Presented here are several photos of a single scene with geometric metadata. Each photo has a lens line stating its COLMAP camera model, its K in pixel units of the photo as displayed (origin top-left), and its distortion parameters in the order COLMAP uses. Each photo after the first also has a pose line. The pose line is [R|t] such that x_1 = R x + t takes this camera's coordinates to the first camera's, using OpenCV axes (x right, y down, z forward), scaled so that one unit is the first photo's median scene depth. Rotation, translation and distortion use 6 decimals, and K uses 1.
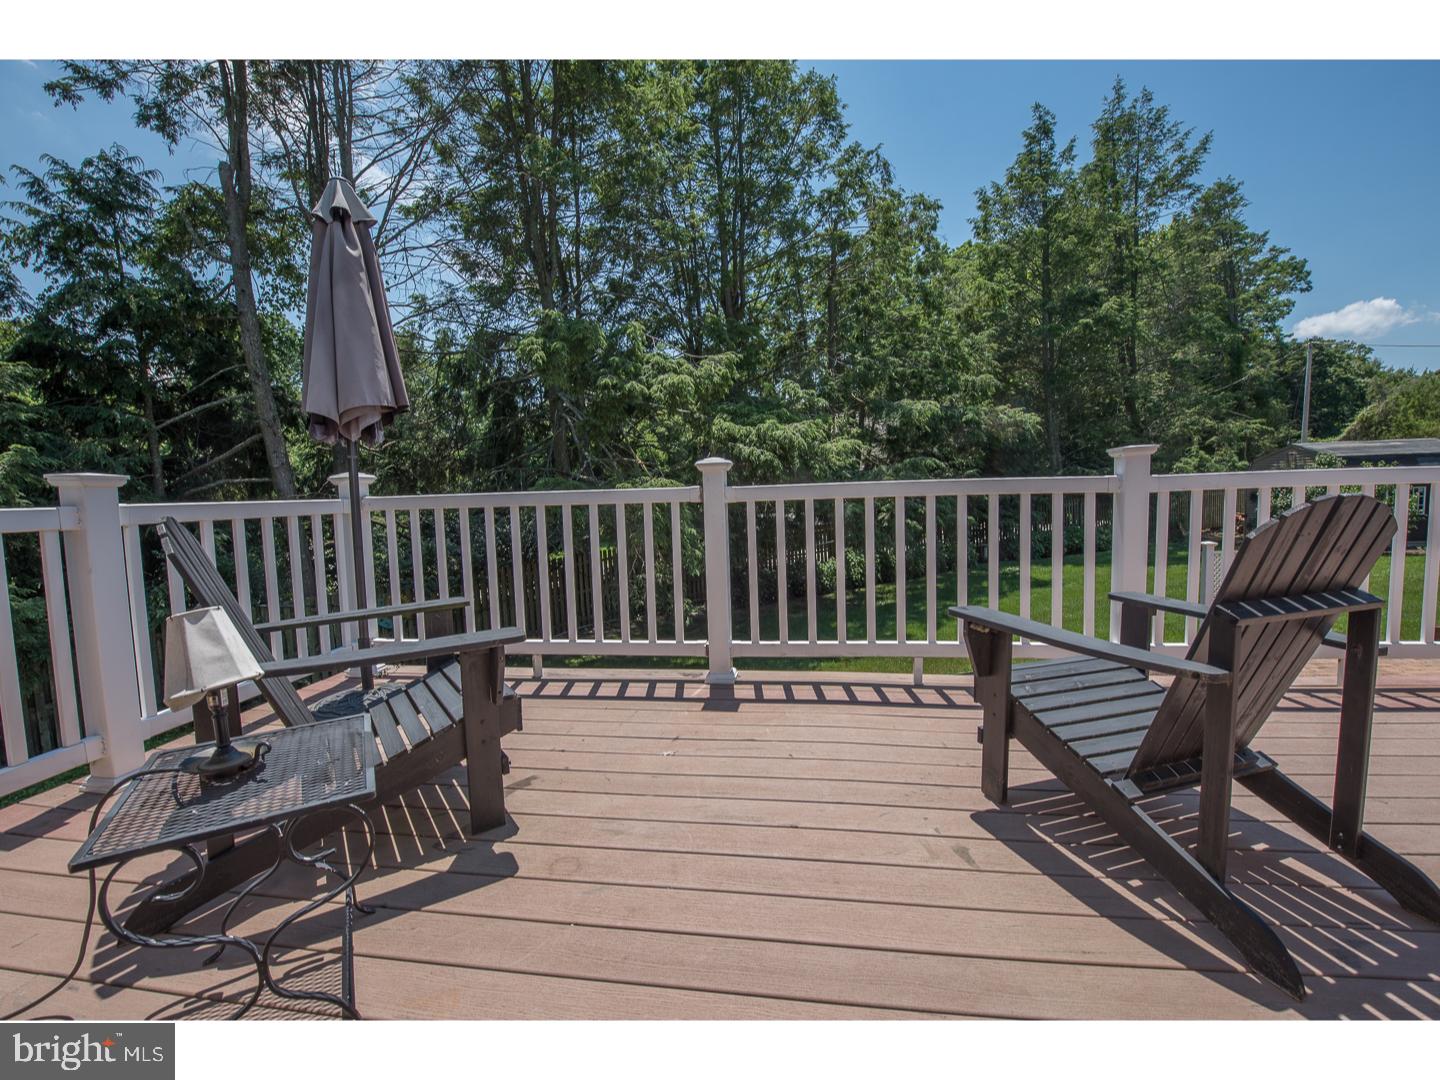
lens RADIAL K [[594.9, 0, 715.8], [0, 594.9, 543.0], [0, 0, 1]] dist [-0.013971, -0.003315]
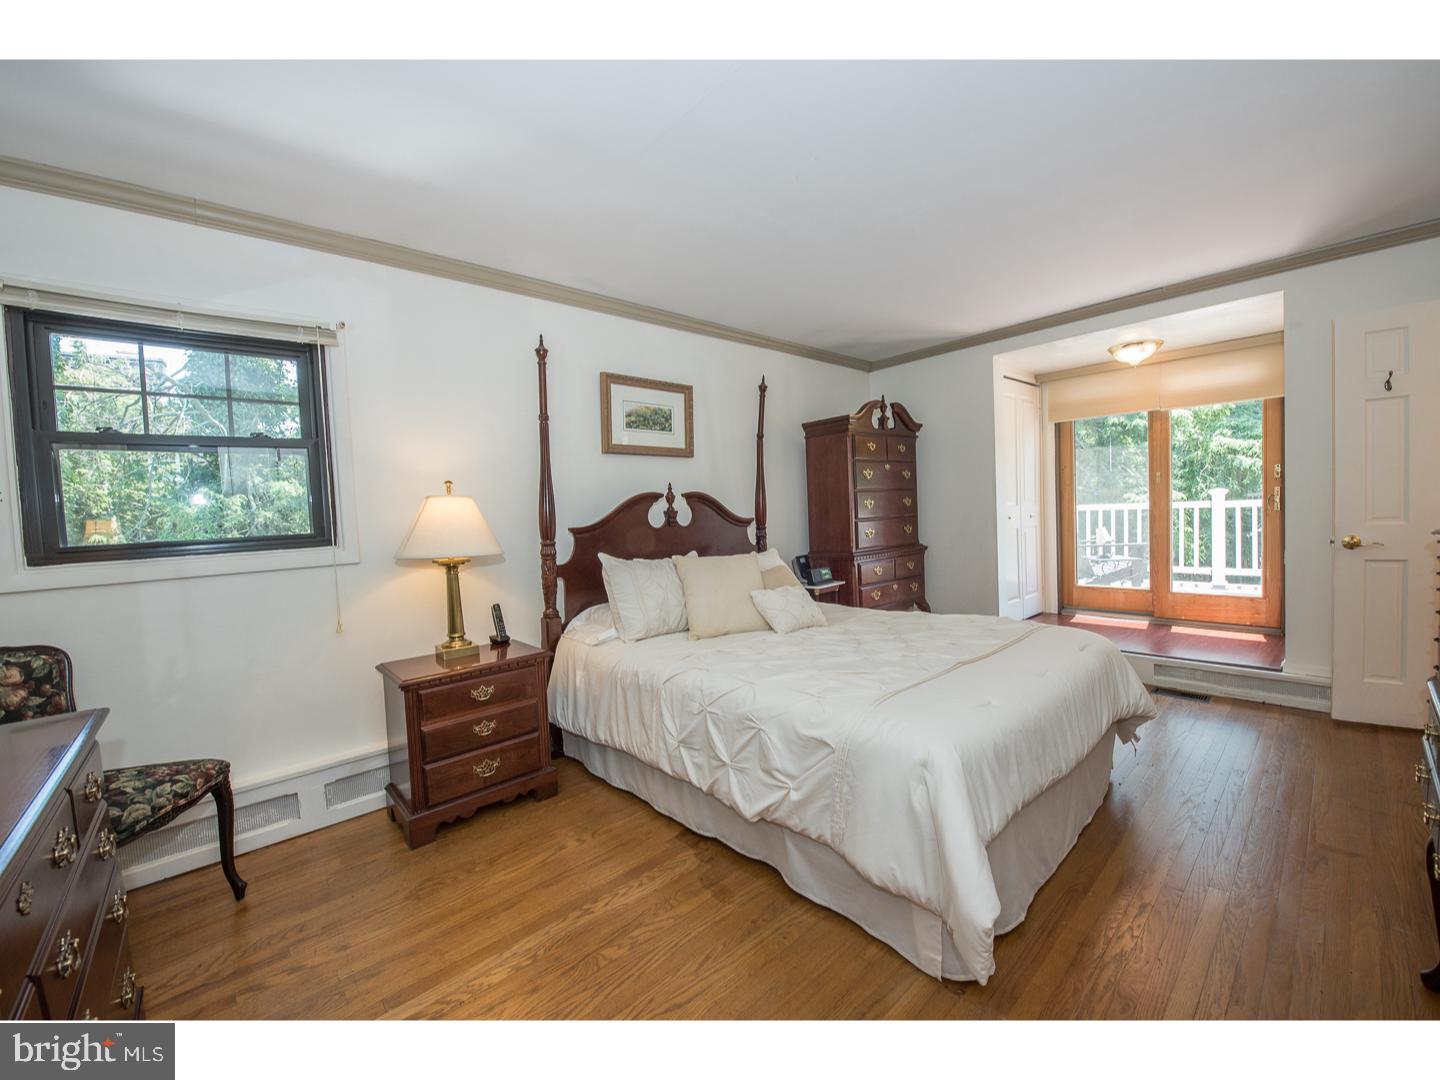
lens RADIAL K [[573.1, 0, 719.1], [0, 573.1, 542.6], [0, 0, 1]] dist [-0.018875, 0.000016]
pose [[0.758311, 0.028594, -0.651265, -0.037838], [-0.035713, 0.999359, 0.002294, 0.129307], [0.650914, 0.021519, 0.758847, -1.891595]]
